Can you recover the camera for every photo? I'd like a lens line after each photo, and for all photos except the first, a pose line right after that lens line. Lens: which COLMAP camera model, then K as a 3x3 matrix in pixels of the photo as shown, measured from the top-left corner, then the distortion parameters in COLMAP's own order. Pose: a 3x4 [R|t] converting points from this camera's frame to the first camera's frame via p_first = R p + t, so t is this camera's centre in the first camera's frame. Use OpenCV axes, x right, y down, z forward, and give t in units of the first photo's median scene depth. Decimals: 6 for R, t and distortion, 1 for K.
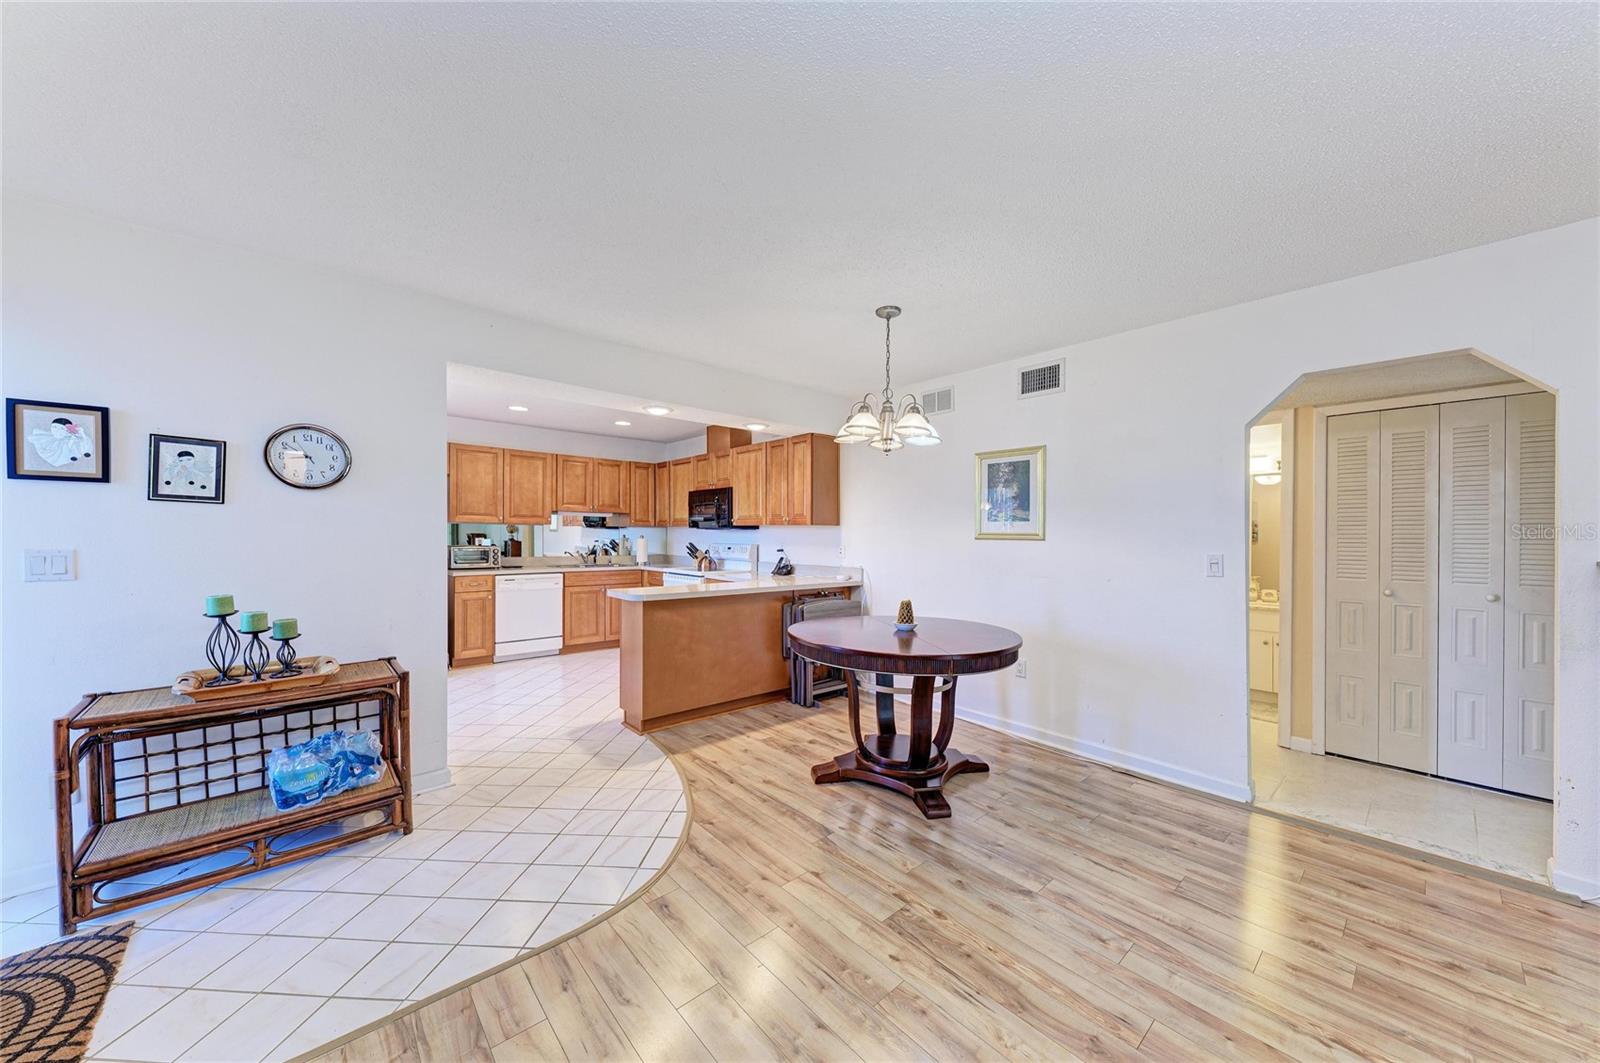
lens RADIAL K [[554.9, 0, 810.0], [0, 554.9, 542.6], [0, 0, 1]] dist [0.014532, -0.006066]
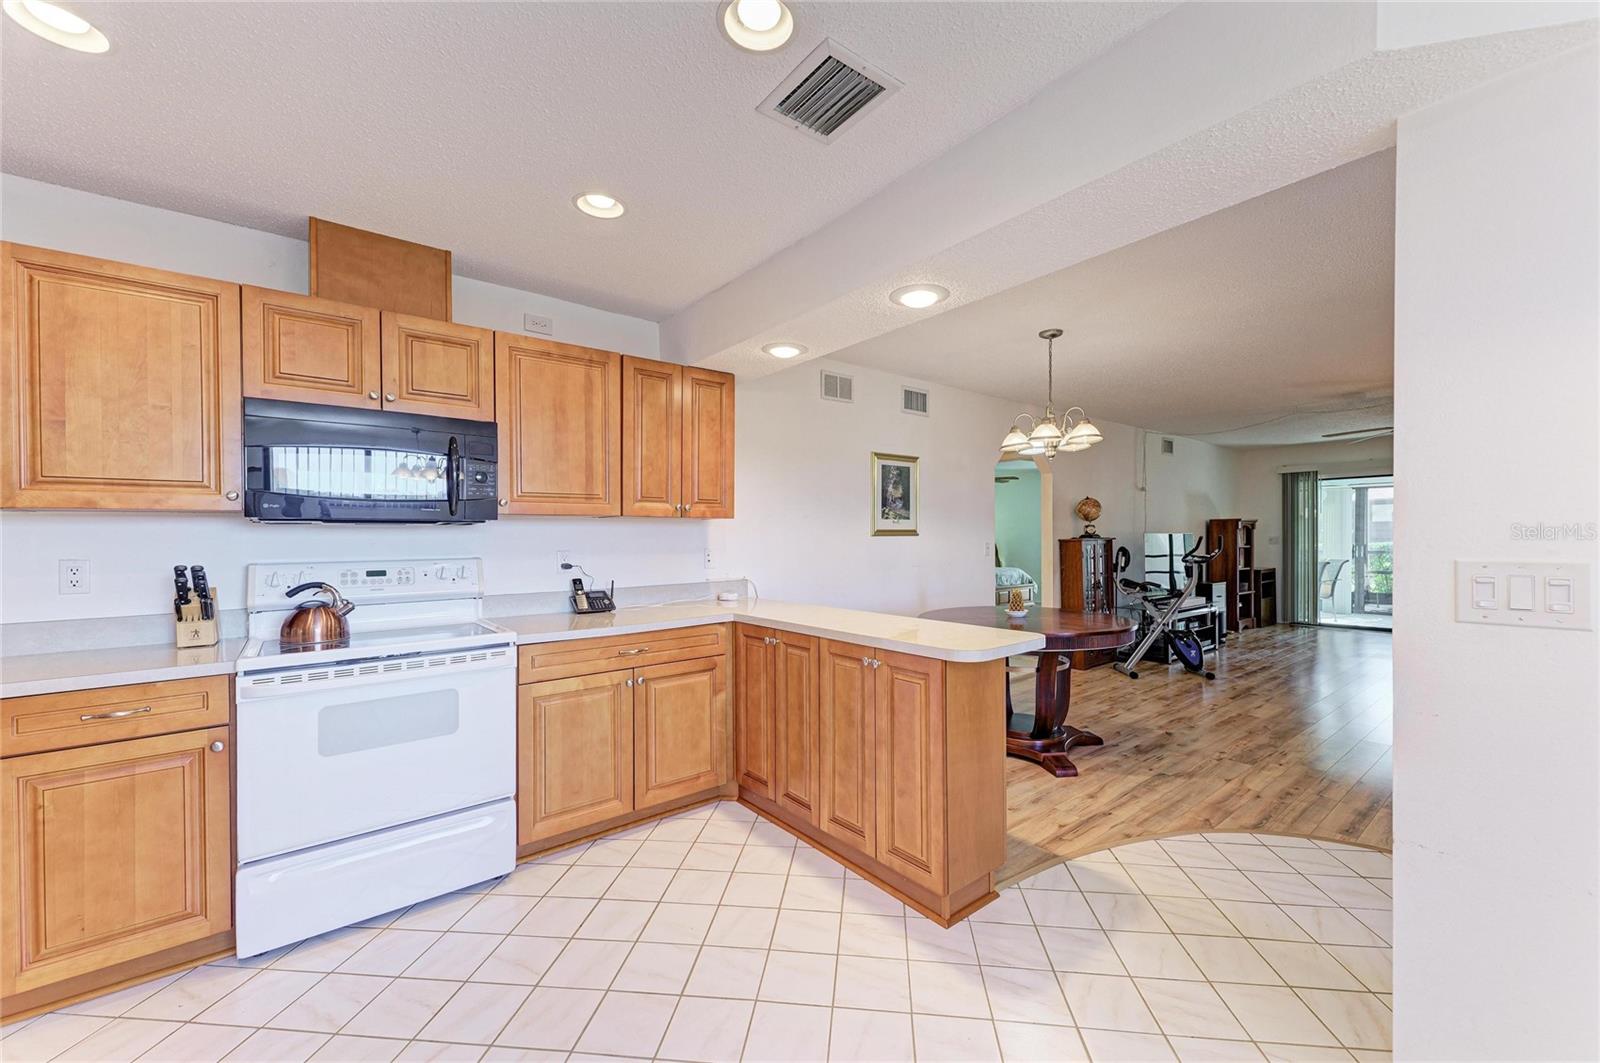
lens RADIAL K [[624.0, 0, 804.6], [0, 624.0, 540.7], [0, 0, 1]] dist [0.018111, 0.000003]
pose [[0.055762, -0.021988, 0.998202, -0.706301], [0.019655, 0.999588, 0.020920, -0.019528], [-0.998251, 0.018453, 0.056171, 0.869190]]
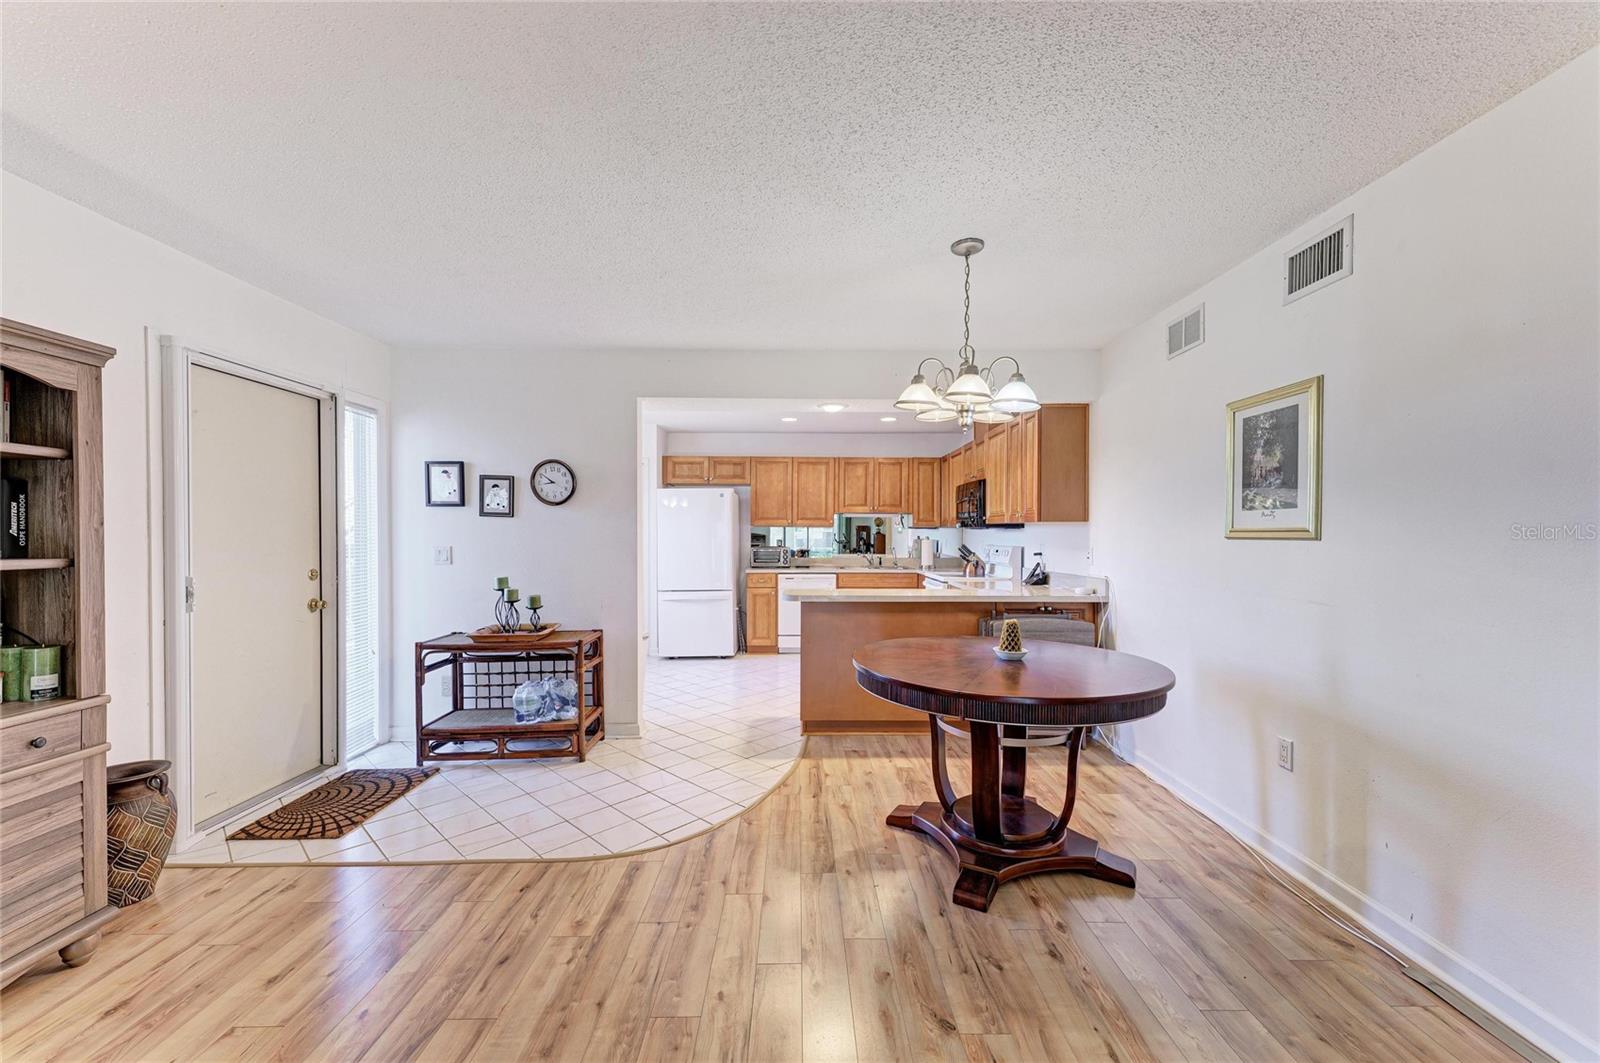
lens RADIAL K [[631.8, 0, 807.8], [0, 631.8, 541.4], [0, 0, 1]] dist [0.012241, -0.000060]
pose [[0.753887, -0.001436, -0.657002, 0.340166], [-0.003284, 0.999977, -0.005953, 0.002629], [0.656996, 0.006645, 0.753865, 0.110574]]
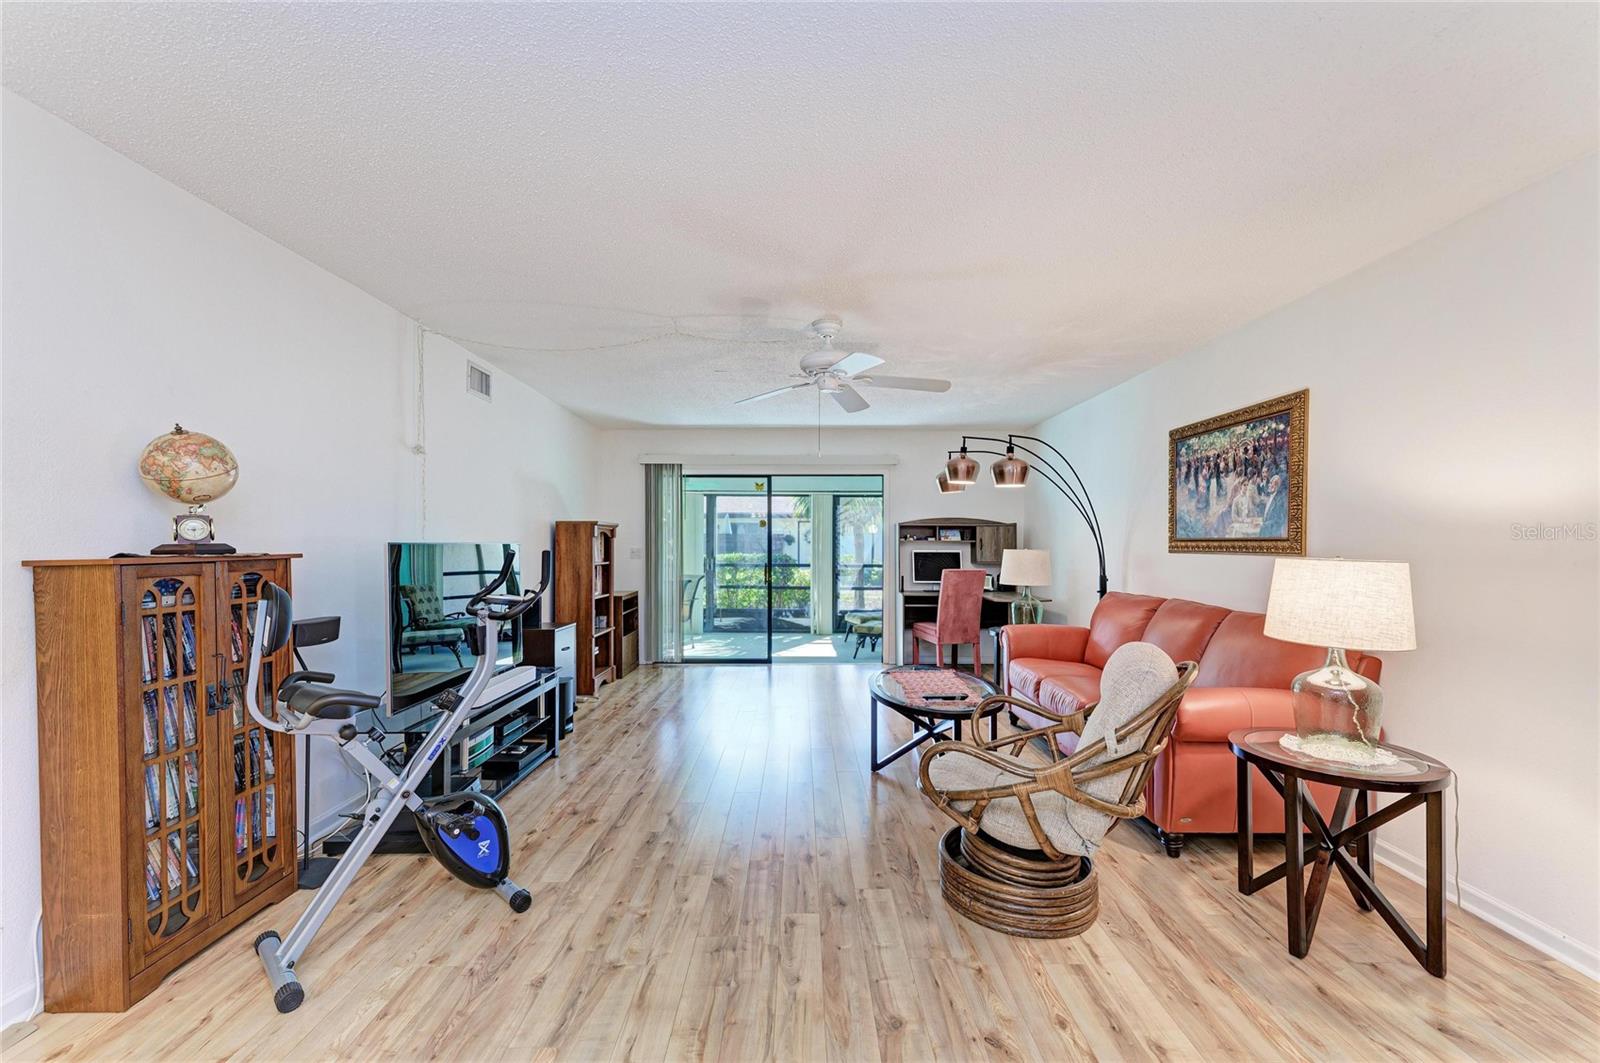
lens RADIAL K [[650.6, 0, 807.4], [0, 650.6, 542.6], [0, 0, 1]] dist [0.017178, -0.006010]
pose [[-0.751771, -0.014408, 0.659267, 0.018235], [-0.003844, 0.999840, 0.017467, -0.004201], [-0.659413, 0.010597, -0.751706, 0.409084]]
